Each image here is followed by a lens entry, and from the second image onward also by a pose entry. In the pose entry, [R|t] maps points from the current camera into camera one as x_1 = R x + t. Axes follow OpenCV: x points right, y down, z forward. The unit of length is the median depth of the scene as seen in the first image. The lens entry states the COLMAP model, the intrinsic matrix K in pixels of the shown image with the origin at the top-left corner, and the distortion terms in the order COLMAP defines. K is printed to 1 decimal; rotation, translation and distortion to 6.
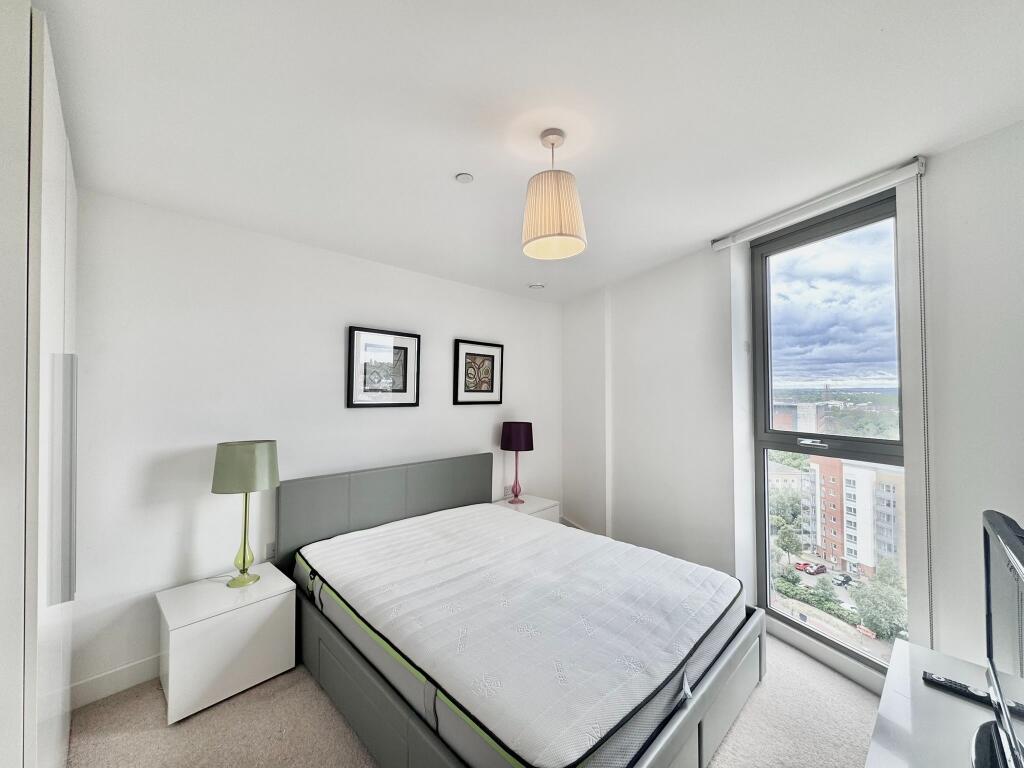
lens RADIAL K [[405.4, 0, 512.0], [0, 405.4, 384.0], [0, 0, 1]] dist [-0.001274, 0.000137]
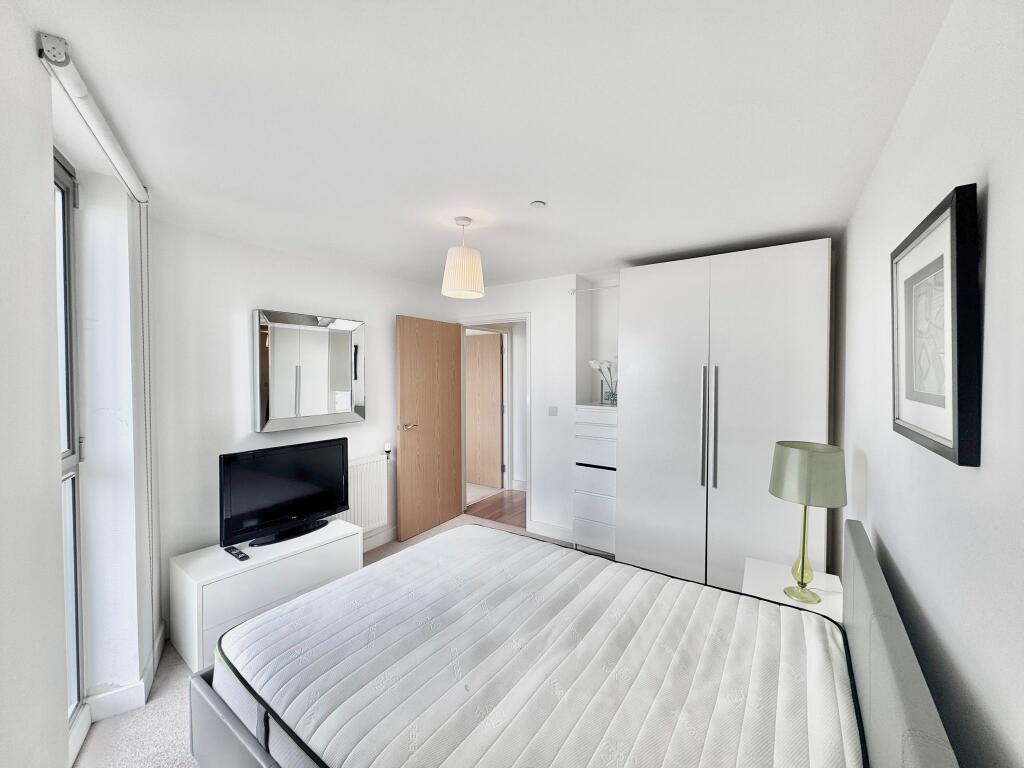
lens RADIAL K [[405.4, 0, 512.0], [0, 405.4, 384.0], [0, 0, 1]] dist [-0.001274, 0.000137]
pose [[-0.978872, 0.008371, -0.204304, 0.129326], [0.004719, 0.999820, 0.018355, -0.005543], [0.204421, 0.017003, -0.978735, 1.458005]]
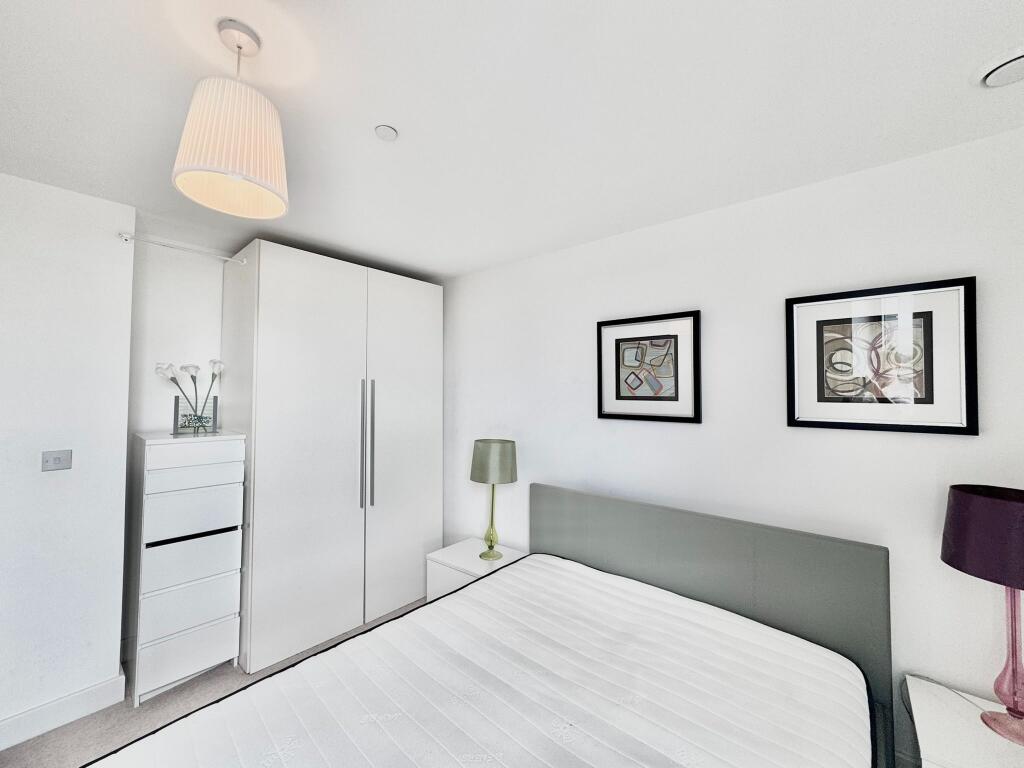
lens RADIAL K [[405.4, 0, 512.0], [0, 405.4, 384.0], [0, 0, 1]] dist [-0.001274, 0.000137]
pose [[0.082853, -0.035128, -0.995942, 0.457652], [0.007569, 0.999372, -0.034619, 0.017596], [0.996533, -0.004670, 0.083067, 0.805195]]
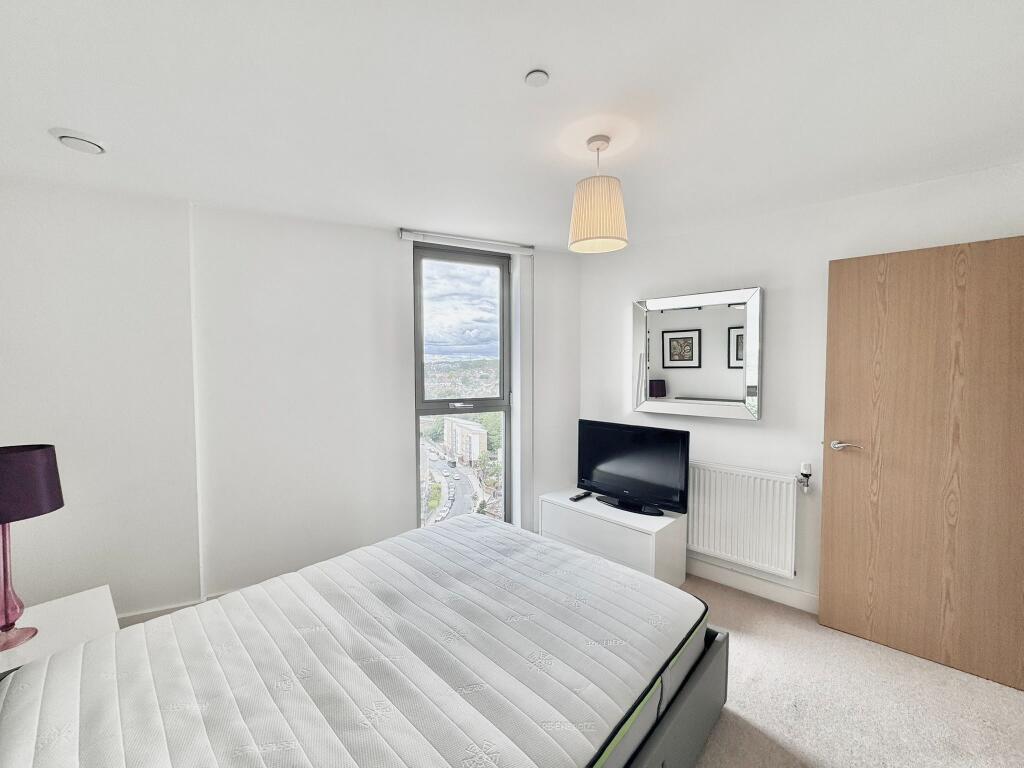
lens RADIAL K [[410.8, 0, 515.7], [0, 410.8, 381.9], [0, 0, 1]] dist [-0.000072, -0.000038]
pose [[-0.063904, -0.041661, 0.997086, -0.599784], [-0.006097, 0.999126, 0.041355, 0.003560], [-0.997937, -0.003437, -0.064103, 0.741034]]
